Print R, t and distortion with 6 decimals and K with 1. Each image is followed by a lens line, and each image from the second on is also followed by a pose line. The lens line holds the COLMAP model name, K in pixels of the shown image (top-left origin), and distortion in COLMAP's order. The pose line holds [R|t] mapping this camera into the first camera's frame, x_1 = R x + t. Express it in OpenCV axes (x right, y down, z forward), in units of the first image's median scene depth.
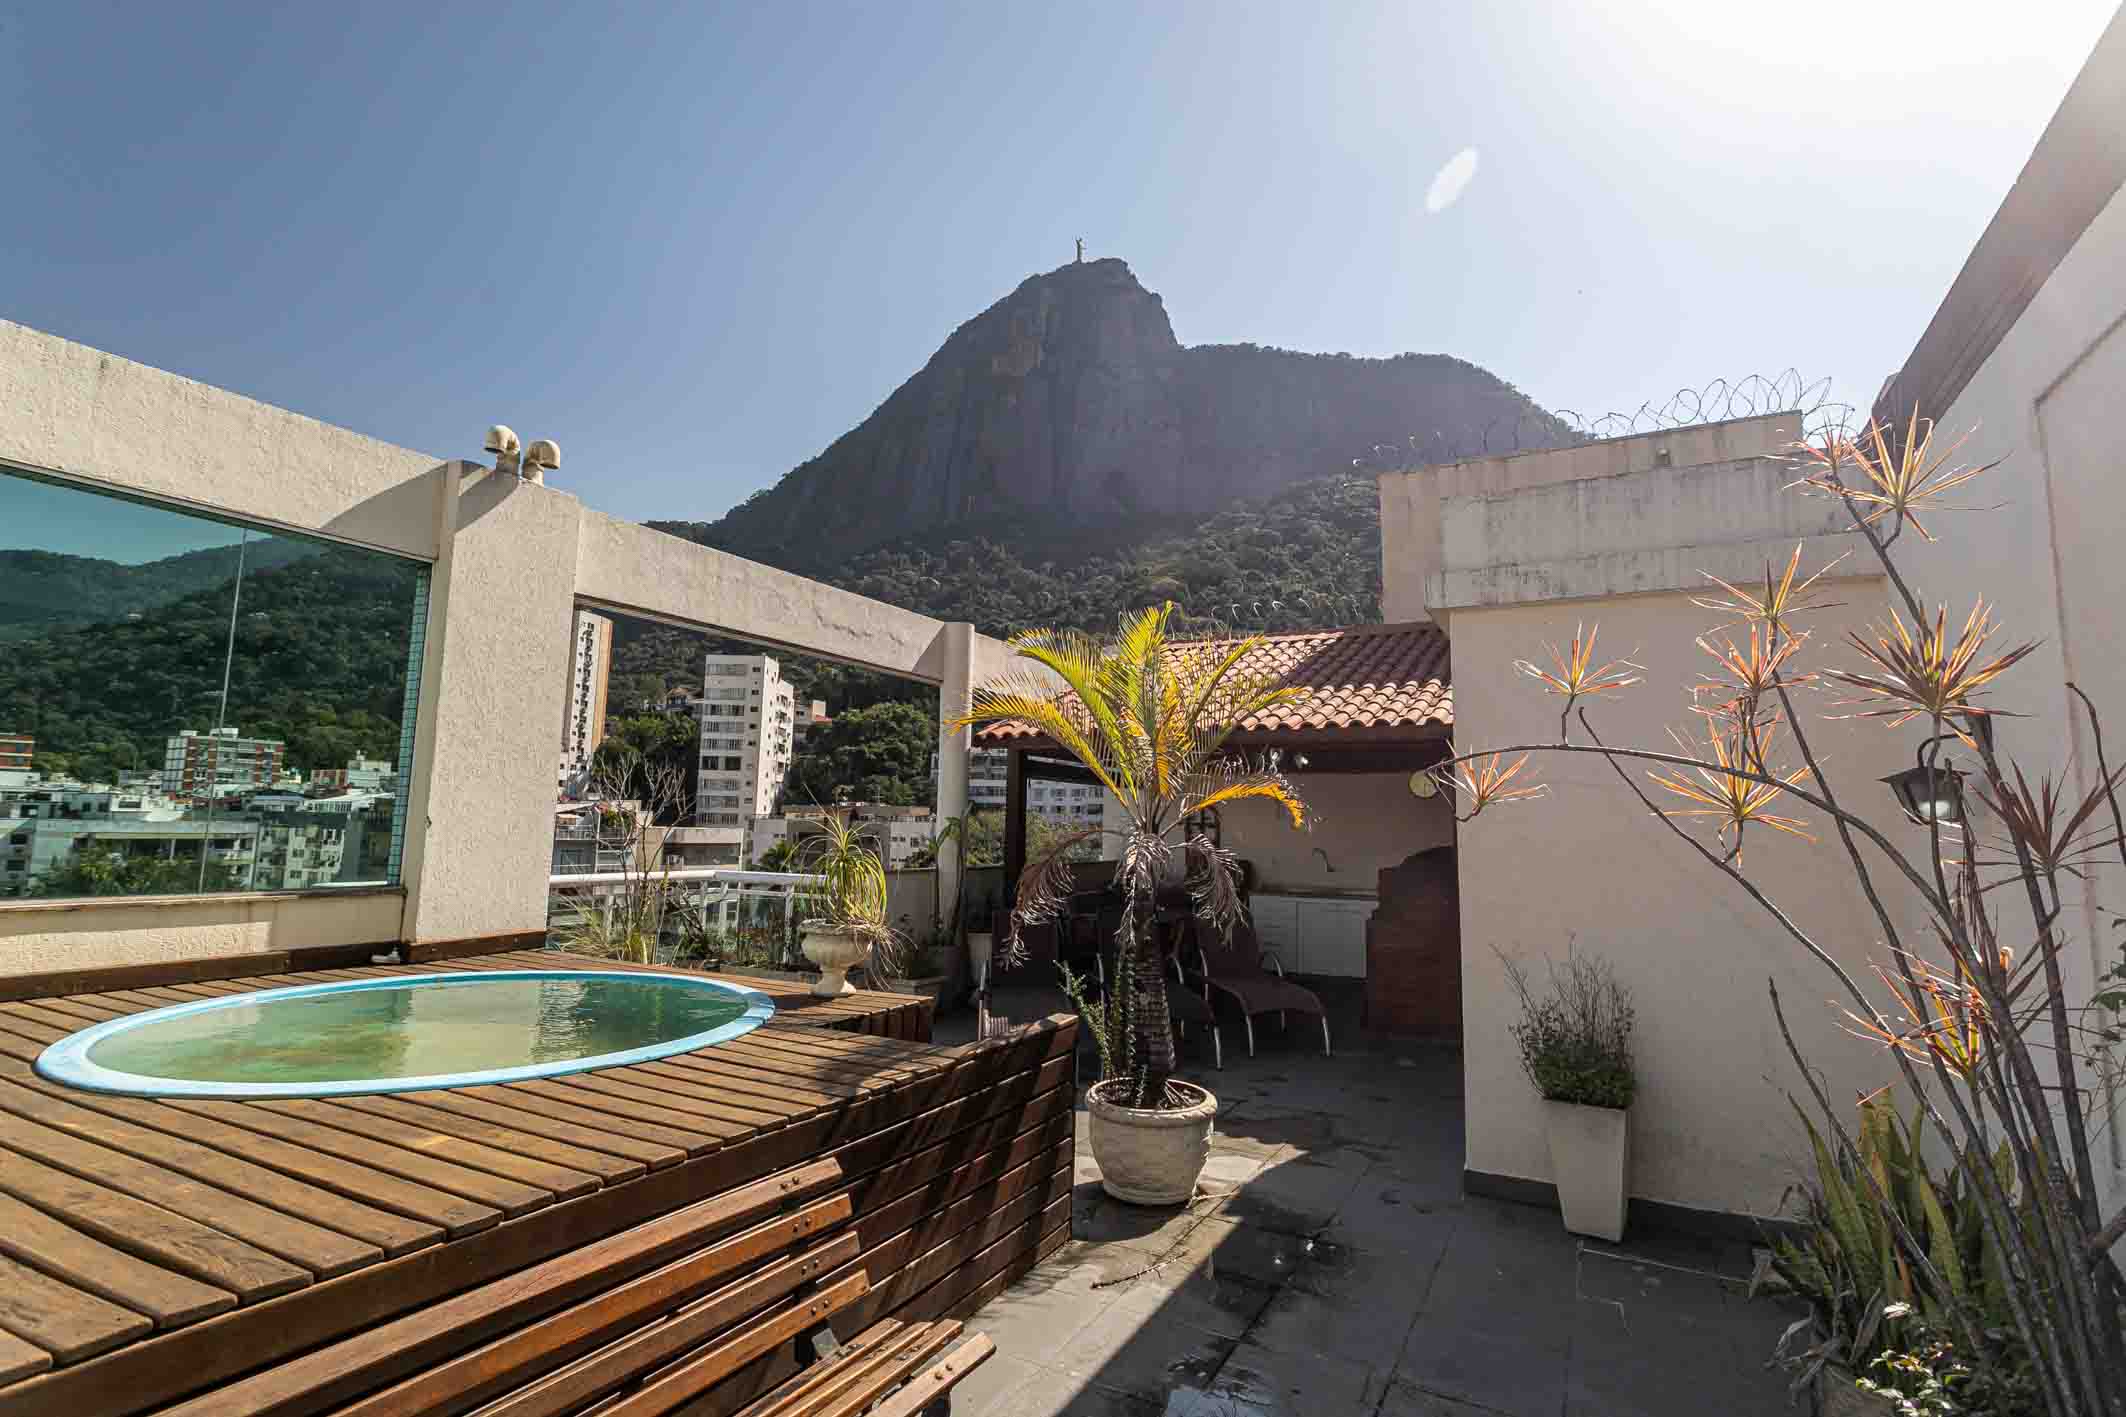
lens RADIAL K [[1006.5, 0, 1065.9], [0, 1006.5, 702.4], [0, 0, 1]] dist [0.002344, 0.000287]
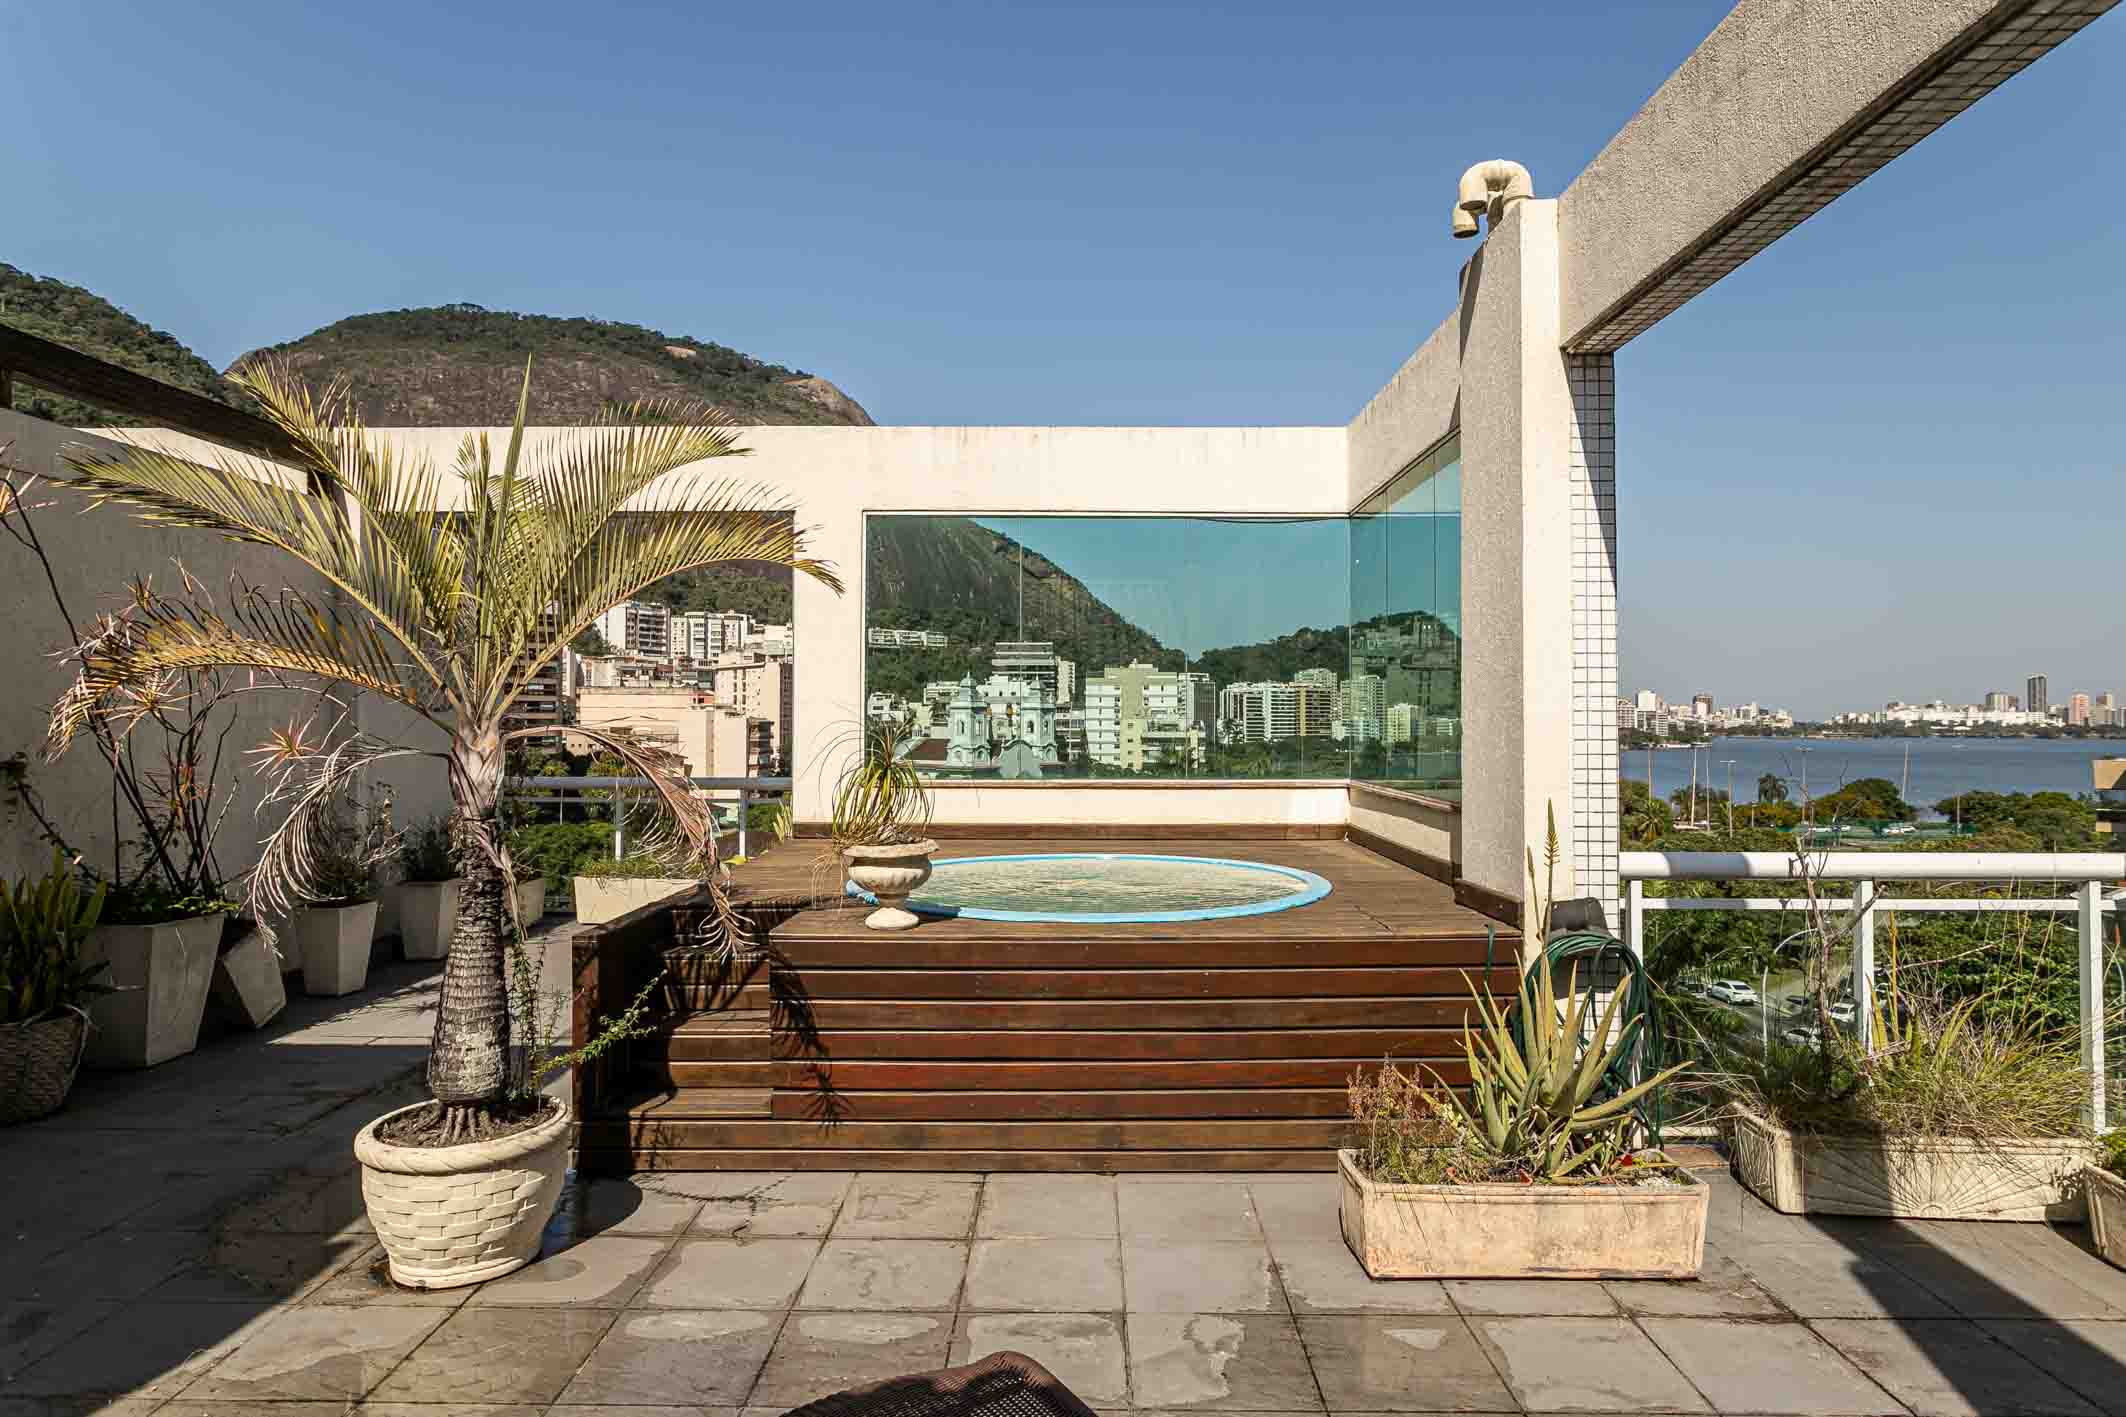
lens RADIAL K [[1210.2, 0, 1063.7], [0, 1210.2, 700.5], [0, 0, 1]] dist [-0.021740, 0.013427]
pose [[-0.883216, -0.027790, -0.468143, 0.063625], [0.038904, 0.990460, -0.132192, 0.132889], [0.467351, -0.134967, -0.873709, 1.086471]]
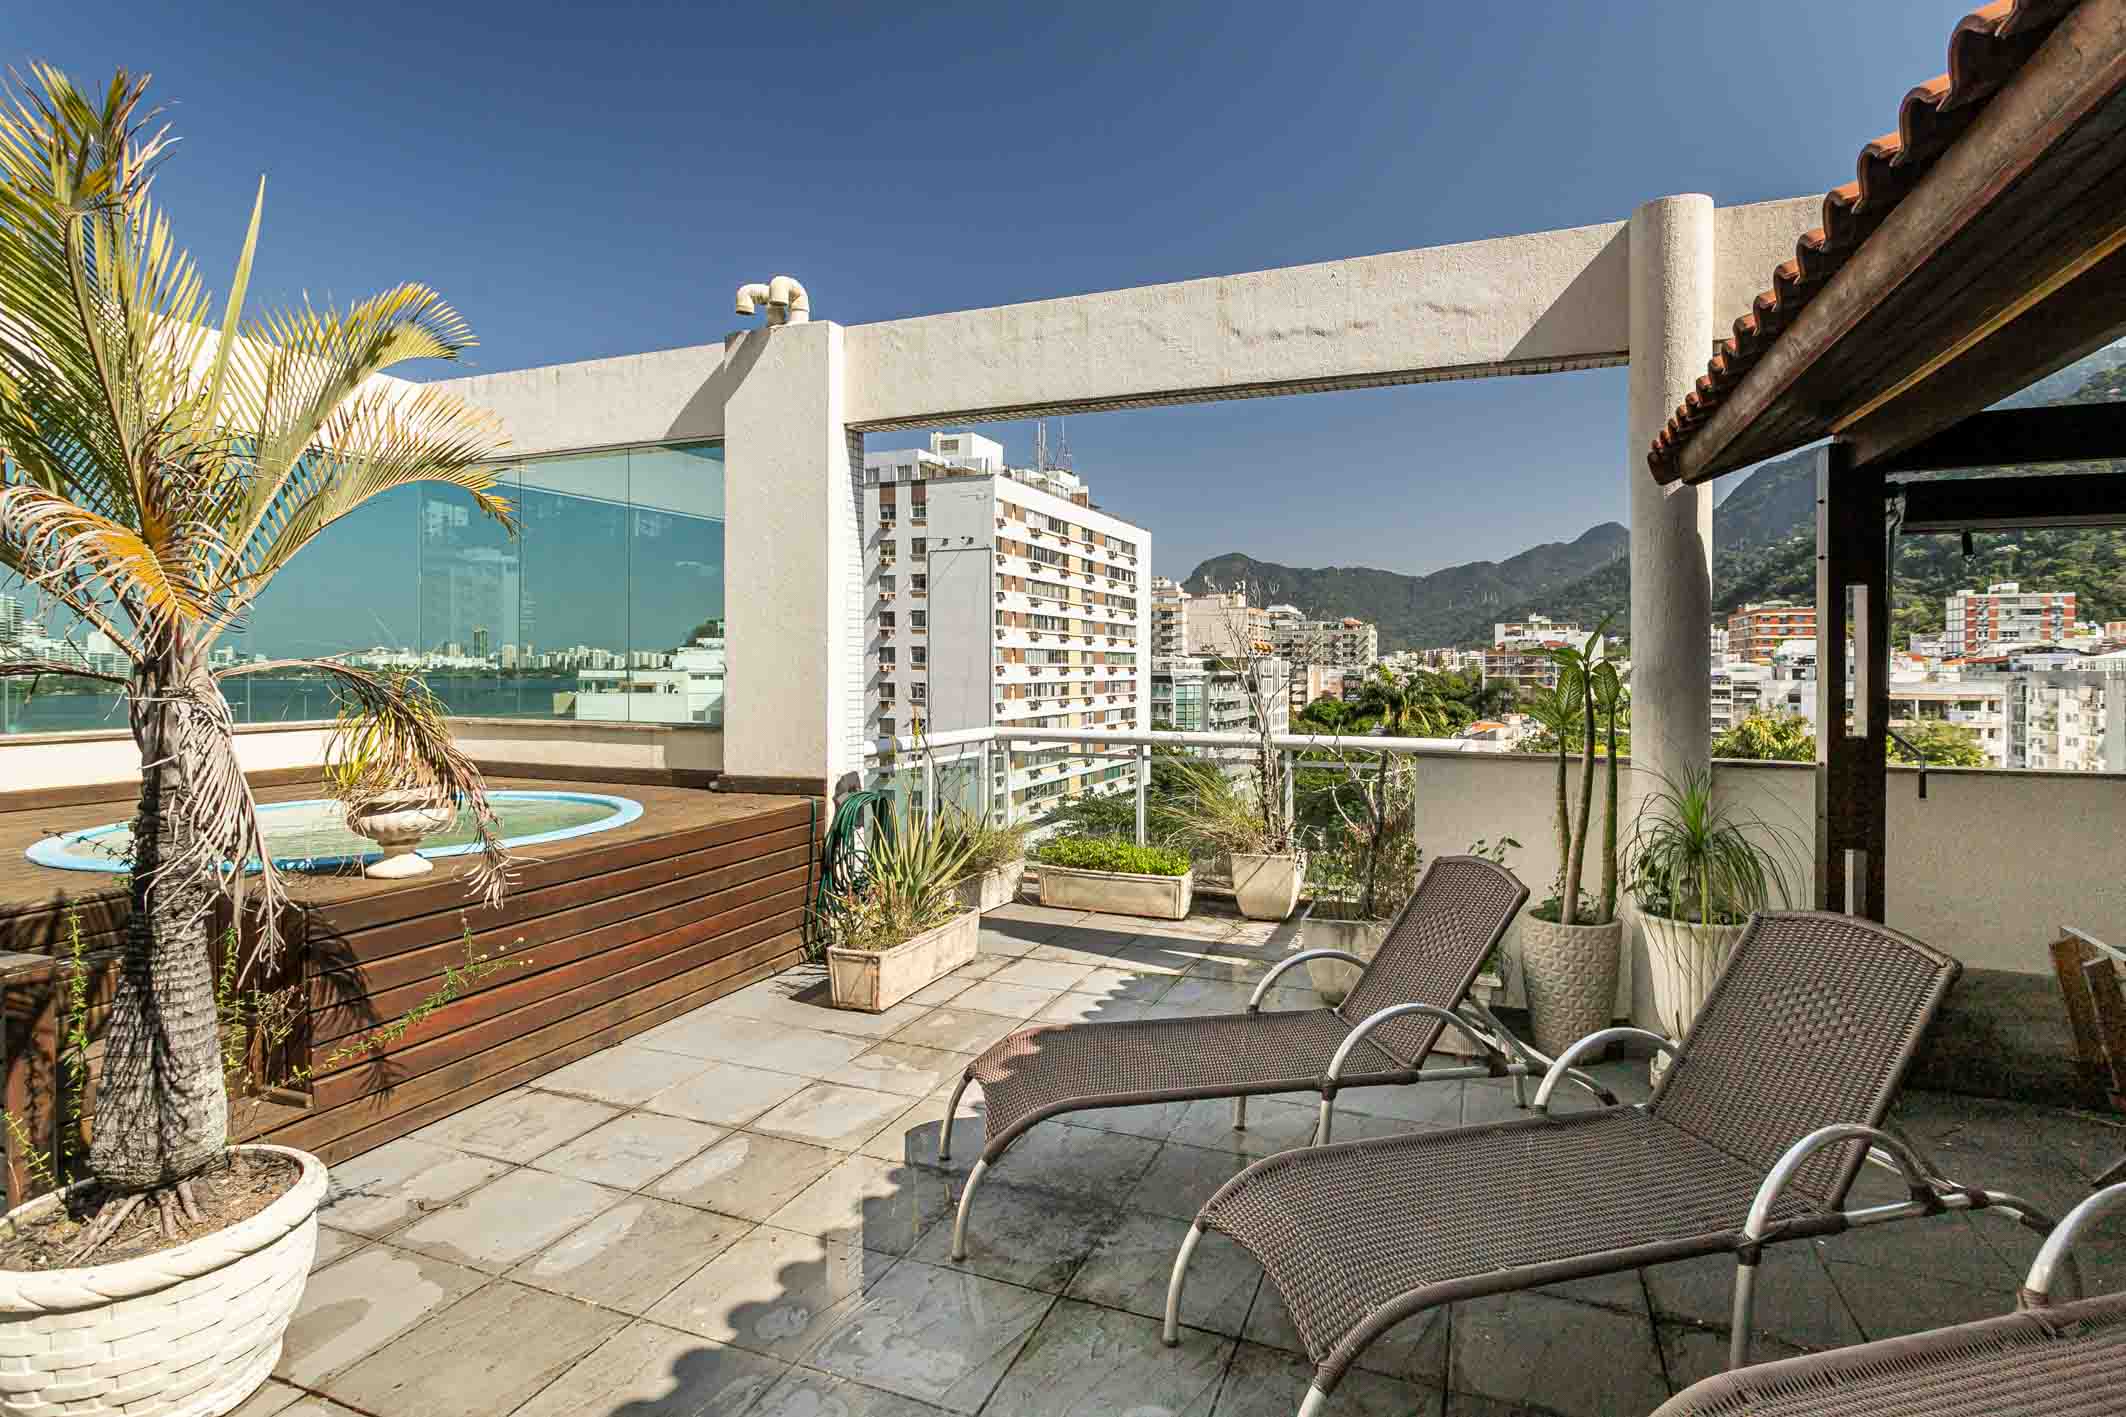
lens RADIAL K [[1037.3, 0, 1091.8], [0, 1037.3, 667.8], [0, 0, 1]] dist [0.002694, 0.000908]
pose [[0.133482, -0.017990, -0.990888, 0.365129], [0.119629, 0.992817, -0.001909, 0.106398], [0.983805, -0.118285, 0.134675, 0.790715]]
